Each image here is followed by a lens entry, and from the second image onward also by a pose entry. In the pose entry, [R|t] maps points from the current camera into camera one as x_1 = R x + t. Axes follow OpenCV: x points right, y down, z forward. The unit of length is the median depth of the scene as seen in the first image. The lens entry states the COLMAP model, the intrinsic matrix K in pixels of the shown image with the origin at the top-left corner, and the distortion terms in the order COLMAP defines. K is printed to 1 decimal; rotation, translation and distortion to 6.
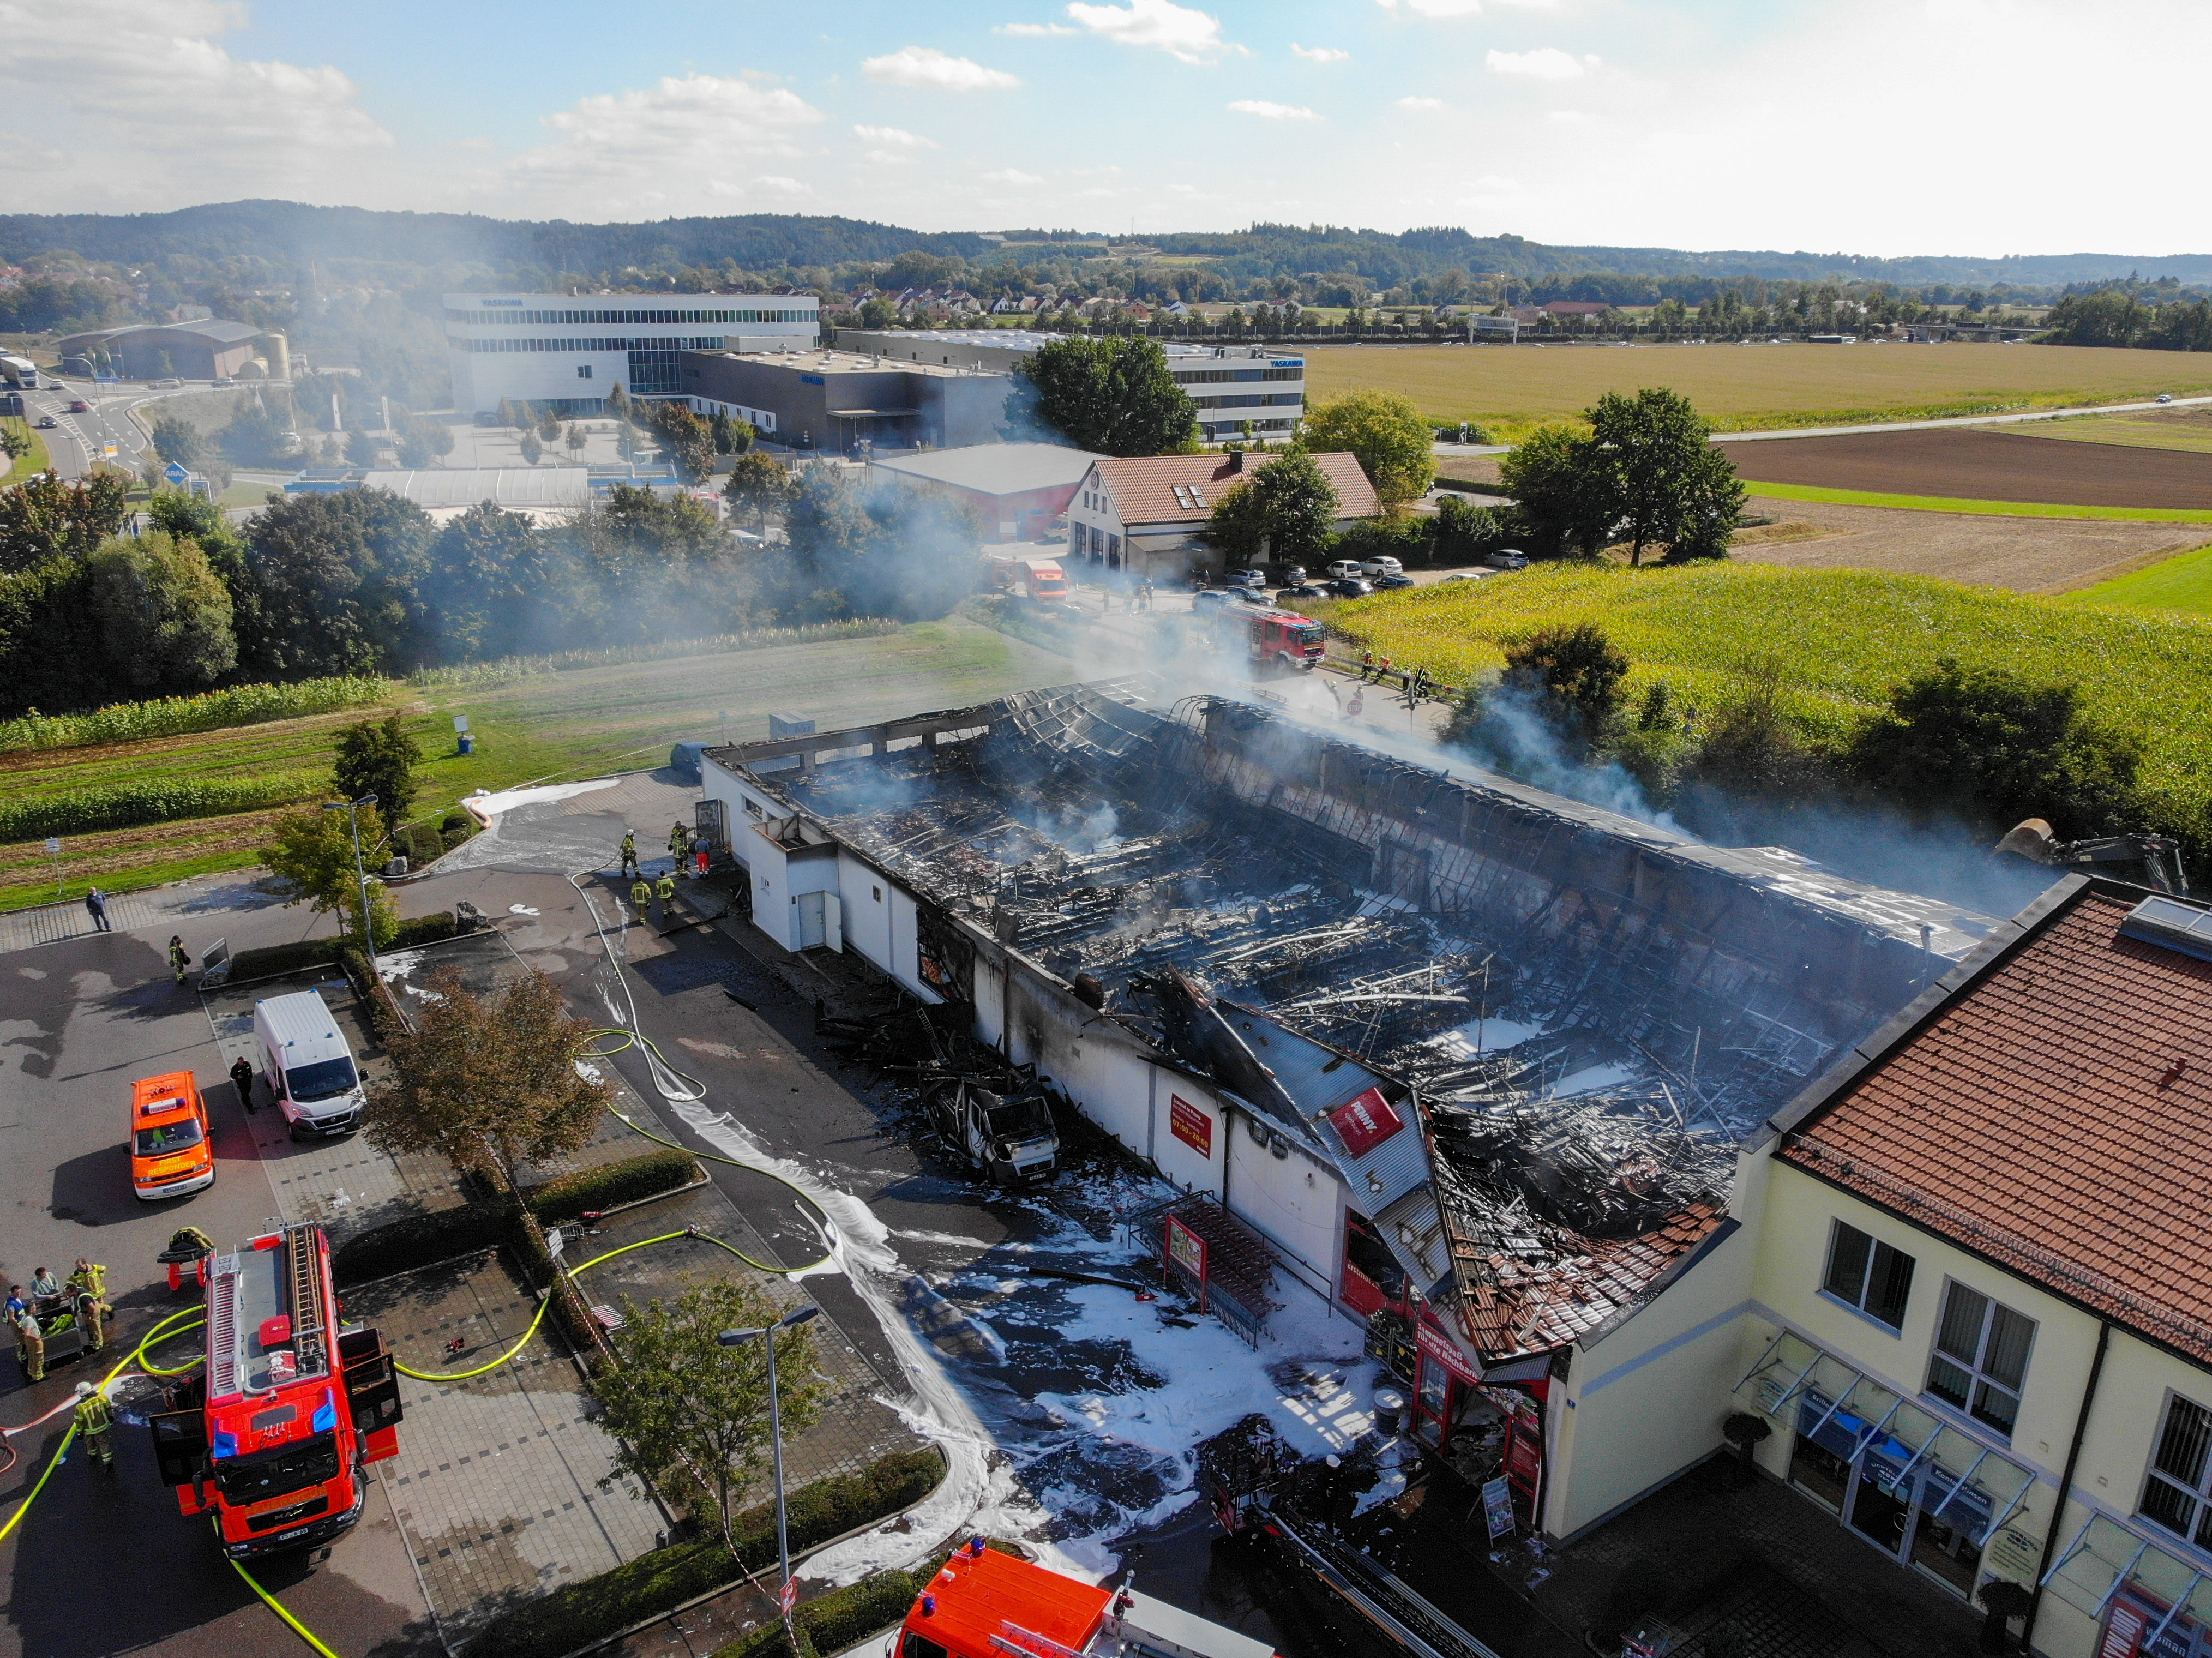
lens RADIAL K [[1641.1, 0, 1106.0], [0, 1641.1, 829.0], [0, 0, 1]] dist [-0.016700, 0.013819]
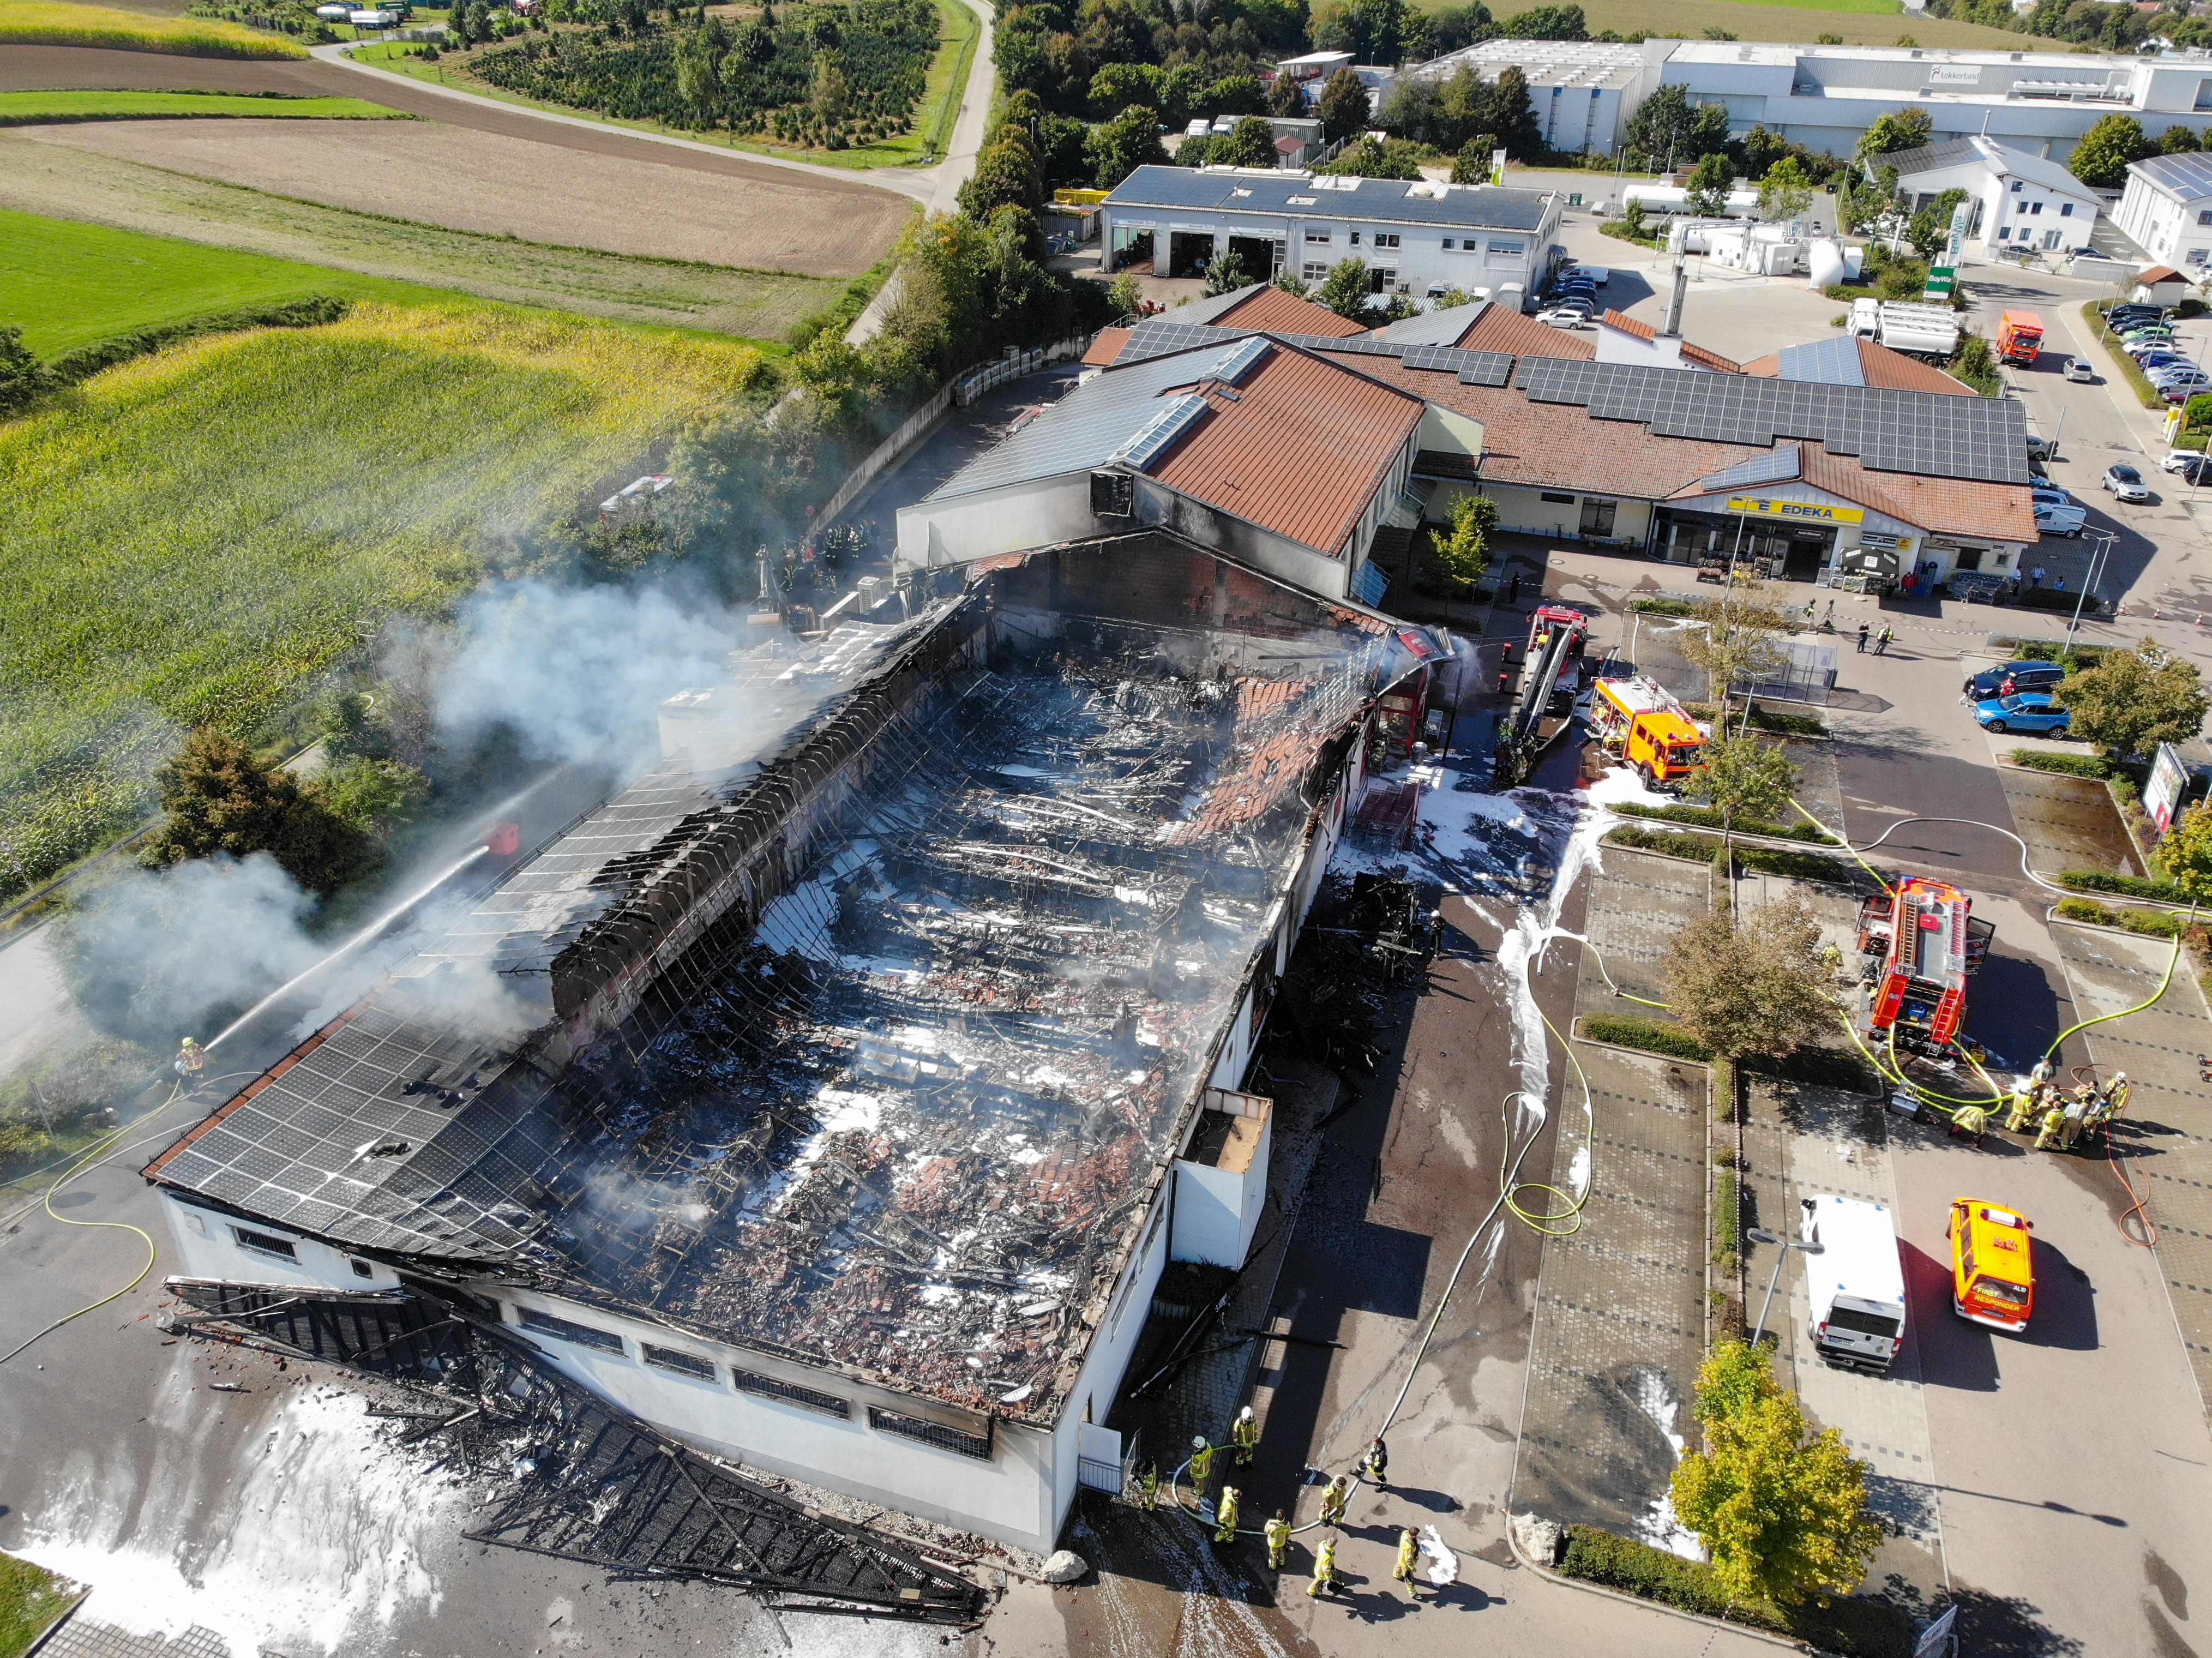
lens RADIAL K [[1655.6, 0, 1106.0], [0, 1655.6, 829.0], [0, 0, 1]] dist [-0.011180, 0.004732]
pose [[-0.614082, -0.412052, 0.673139, -0.952930], [0.226055, 0.725333, 0.650224, -0.947173], [-0.756176, 0.551458, -0.352268, 1.901612]]
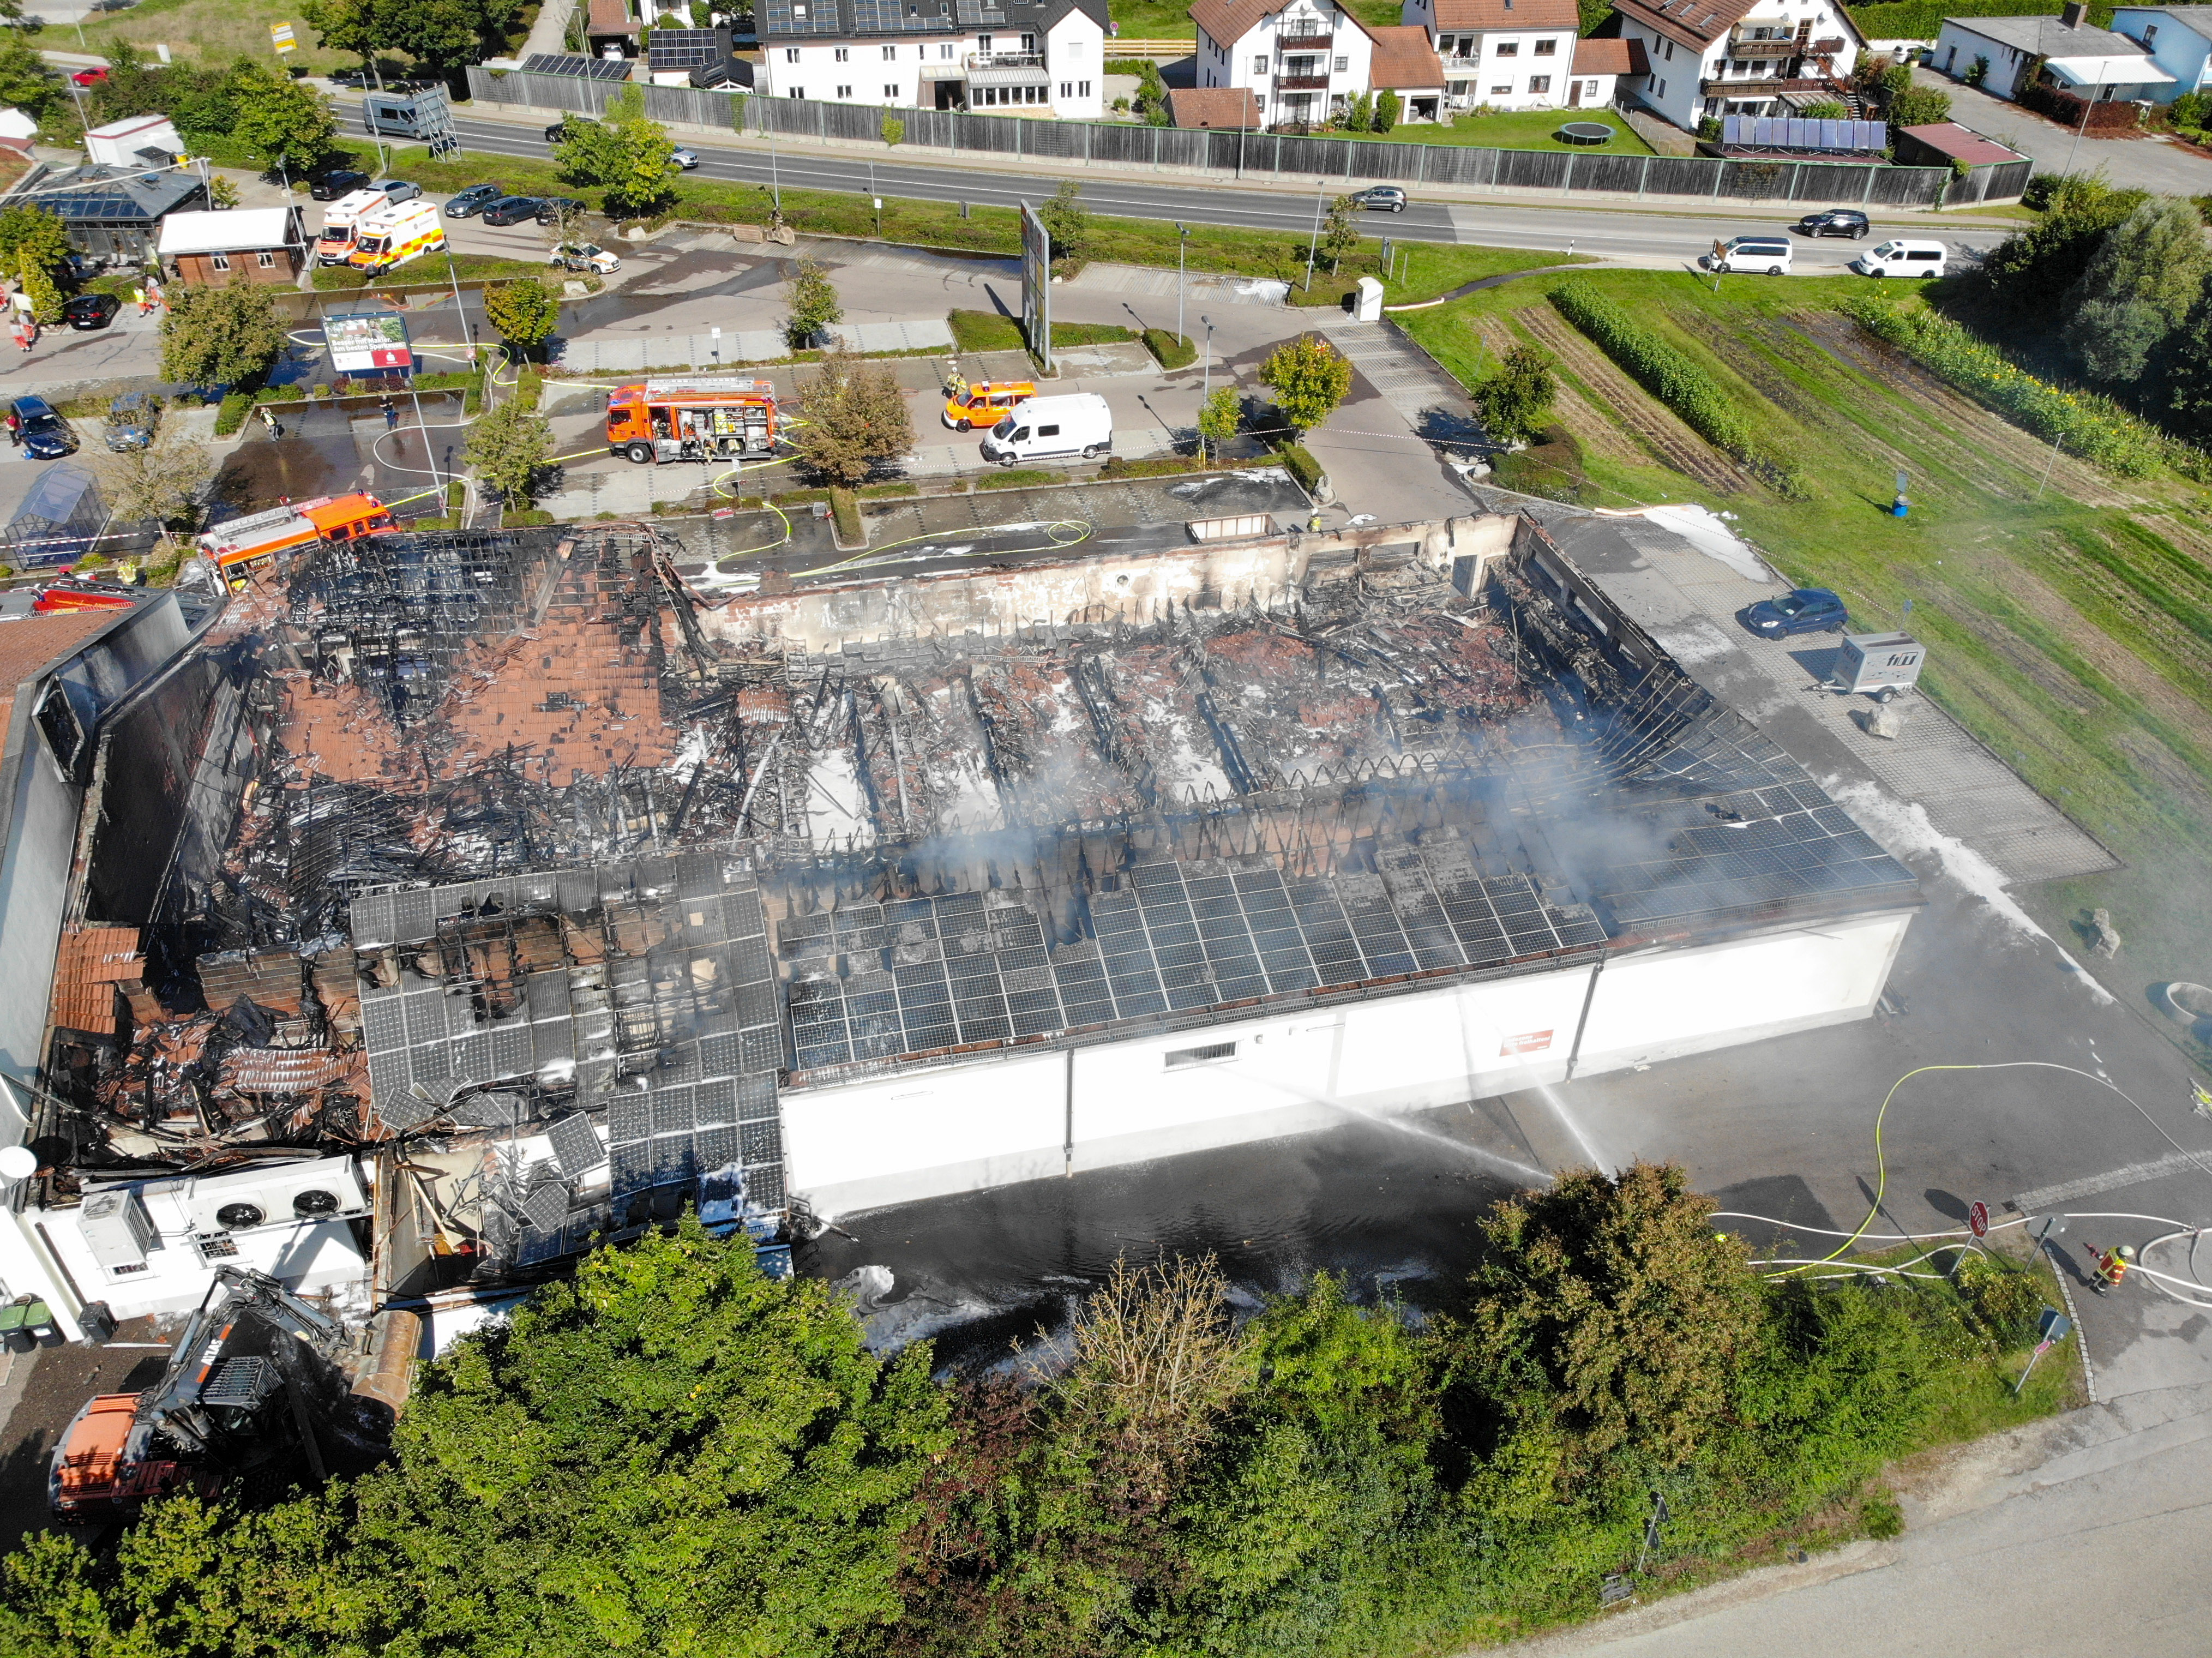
lens RADIAL K [[1623.6, 0, 1100.8], [0, 1623.6, 819.9], [0, 0, 1]] dist [-0.006561, 0.004106]
pose [[-0.355818, 0.544696, -0.759407, 1.145956], [-0.318042, 0.693509, 0.646448, -0.797563], [0.878774, 0.471541, -0.073527, 1.674596]]
